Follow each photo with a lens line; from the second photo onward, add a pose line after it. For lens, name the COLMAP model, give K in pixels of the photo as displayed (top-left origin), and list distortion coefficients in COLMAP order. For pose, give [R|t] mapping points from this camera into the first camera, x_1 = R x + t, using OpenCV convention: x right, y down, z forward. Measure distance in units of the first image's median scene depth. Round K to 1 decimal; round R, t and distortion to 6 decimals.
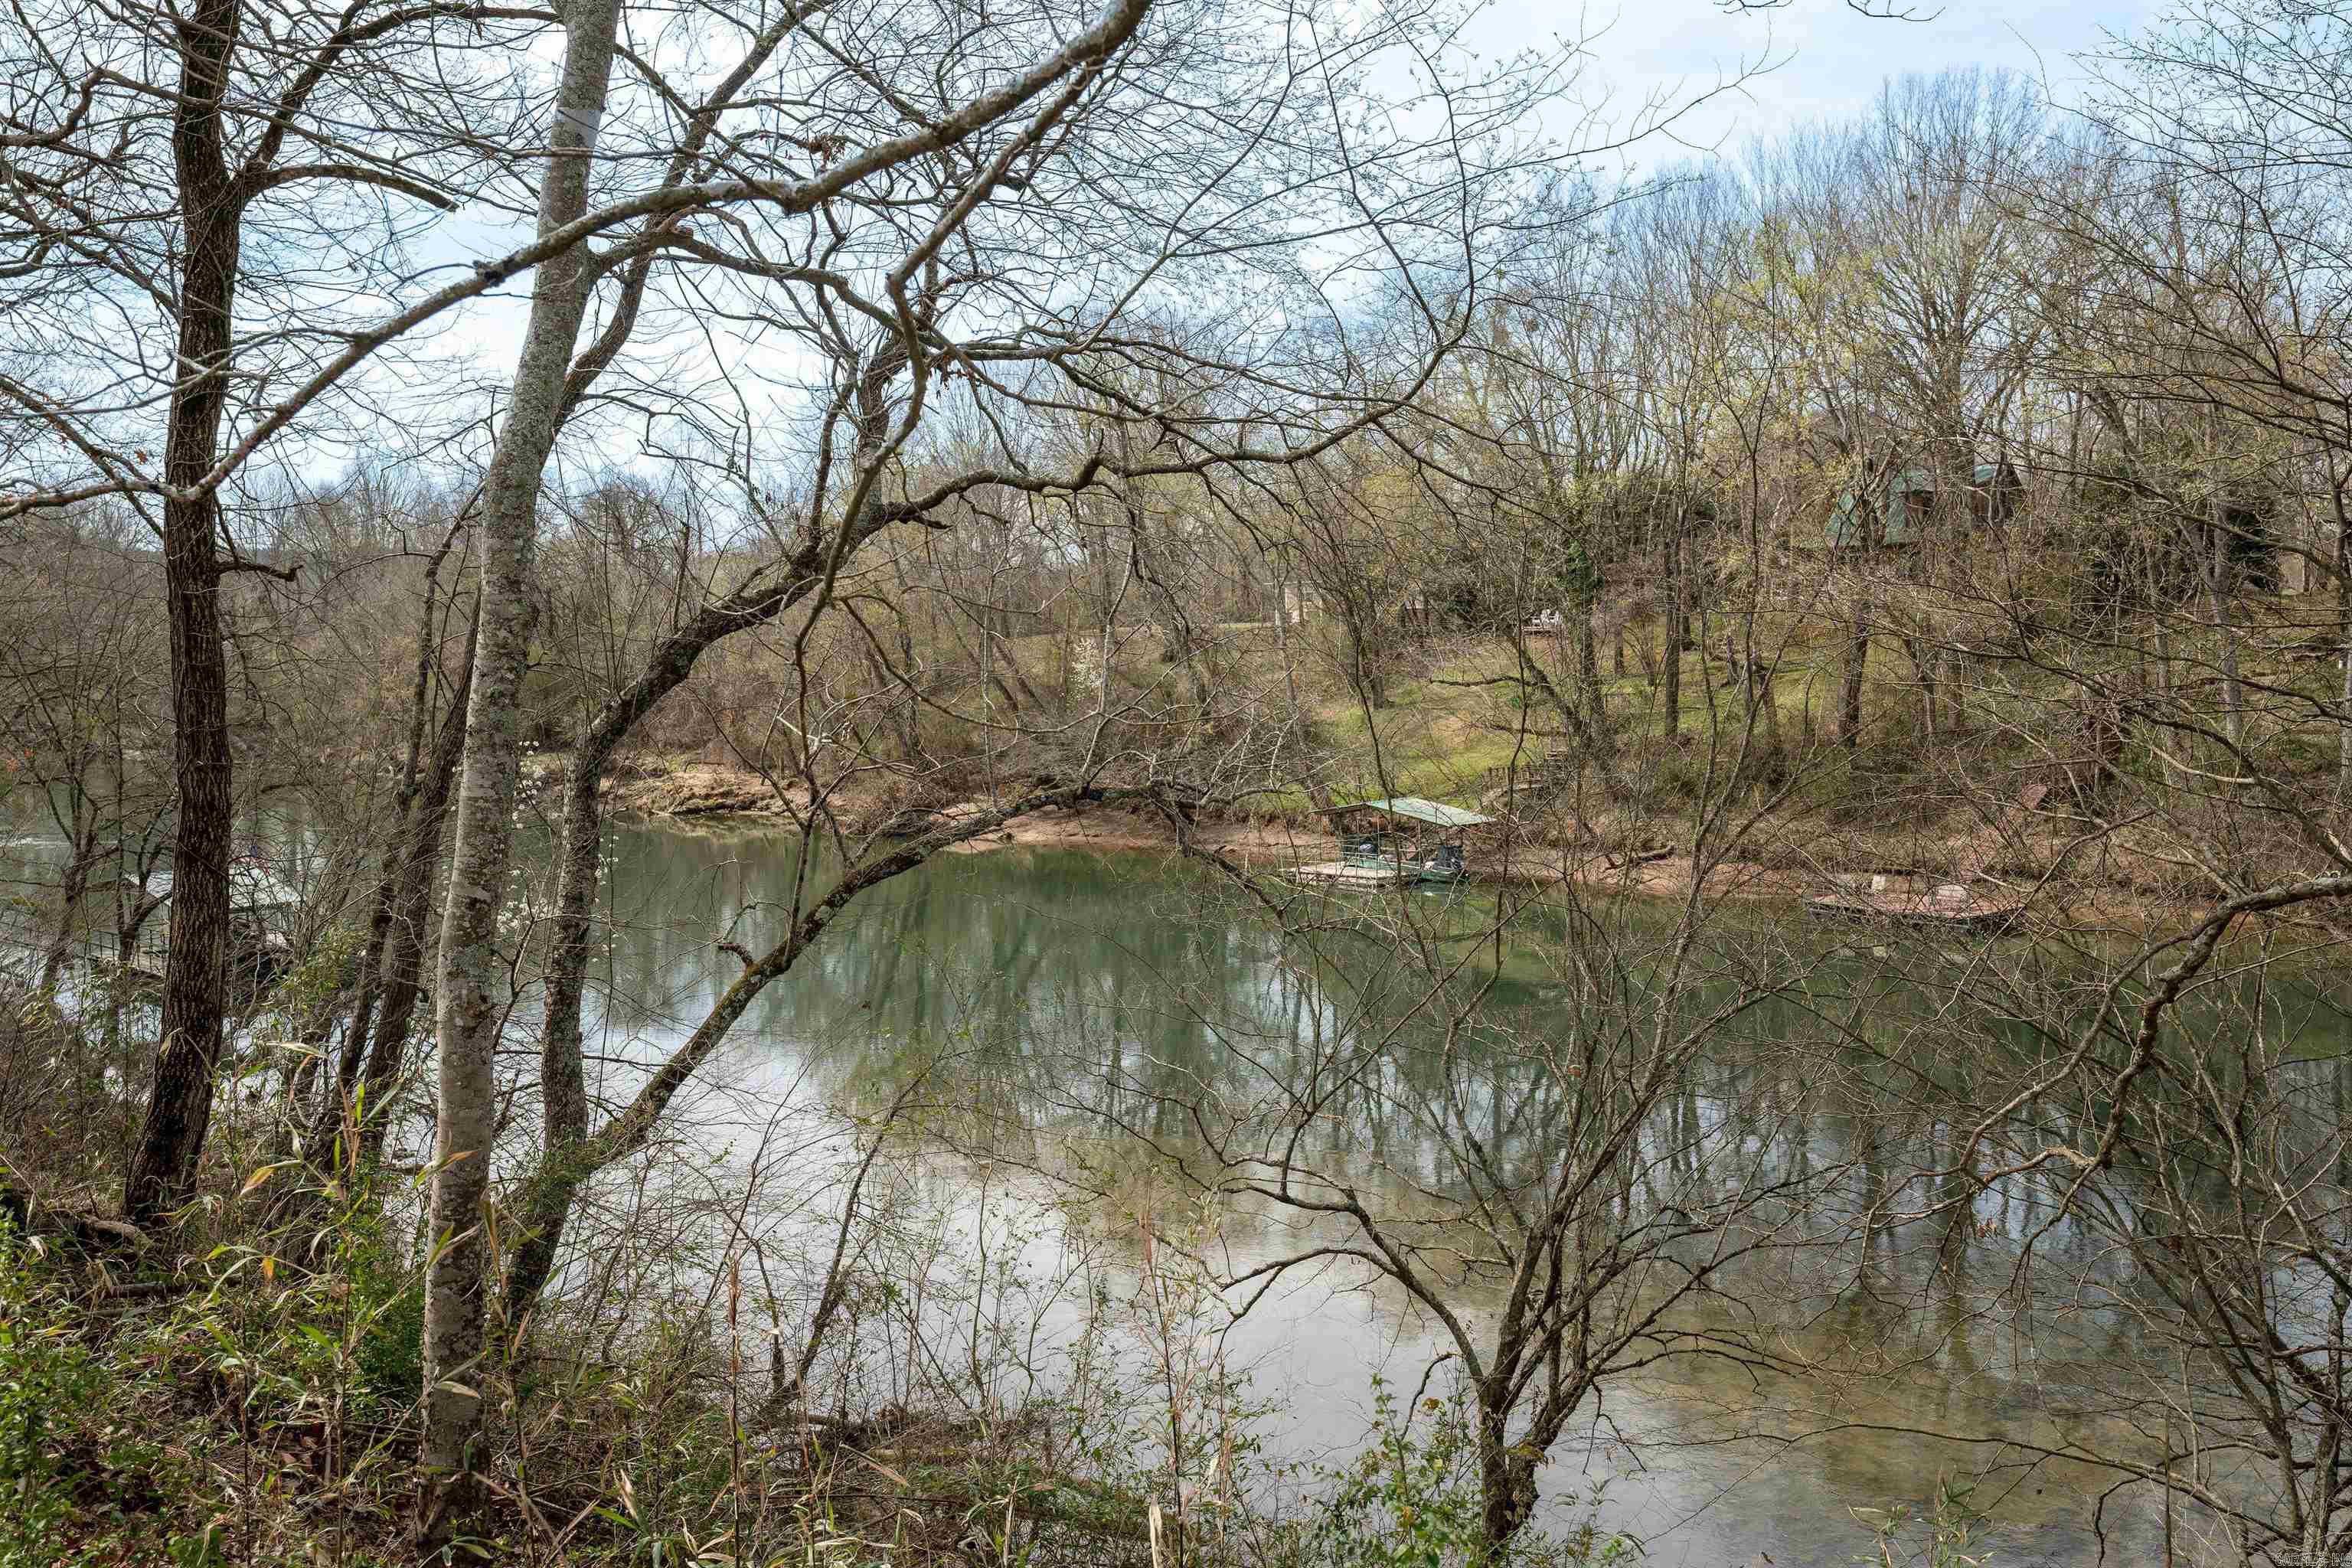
lens RADIAL K [[2303.0, 0, 1152.8], [0, 2303.0, 792.5], [0, 0, 1]] dist [0.109297, 0.000000]
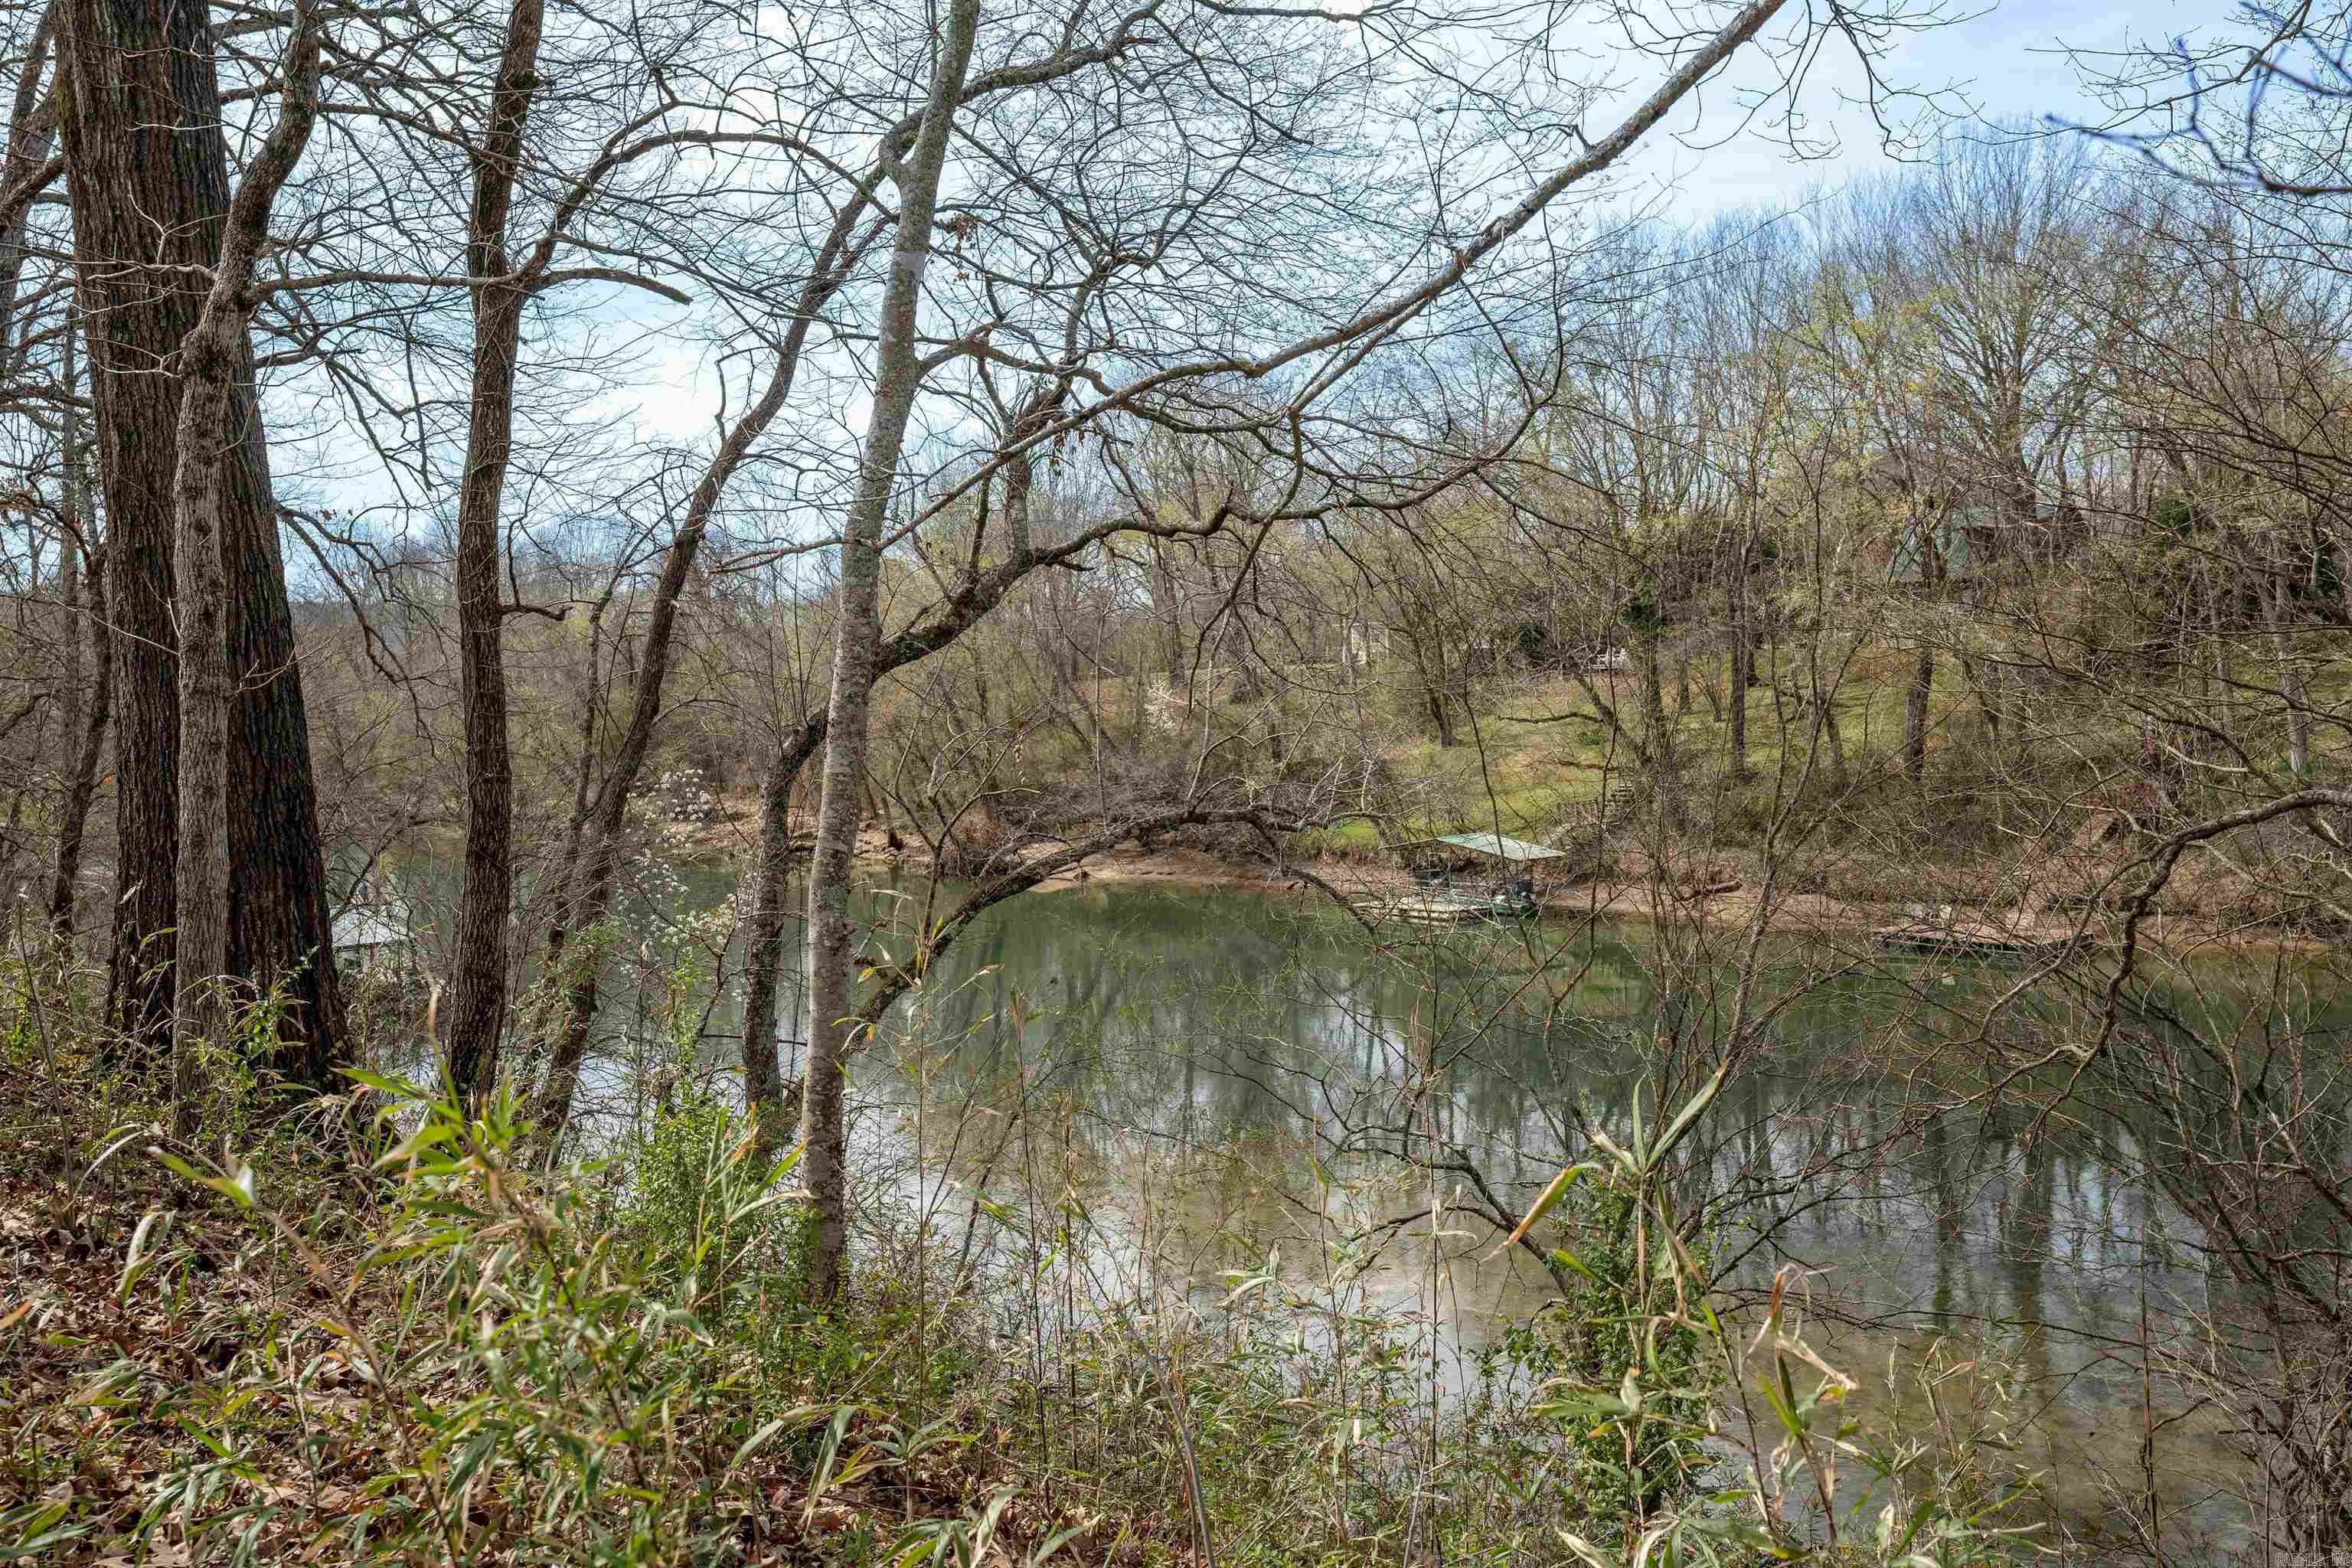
lens RADIAL K [[2303.0, 0, 1166.8], [0, 2303.0, 778.5], [0, 0, 1]] dist [0.109297, 0.000000]
pose [[0.999748, -0.008475, -0.020764, -0.032339], [0.007952, 0.999651, -0.025176, 0.016532], [0.020970, 0.025004, 0.999467, -0.126296]]
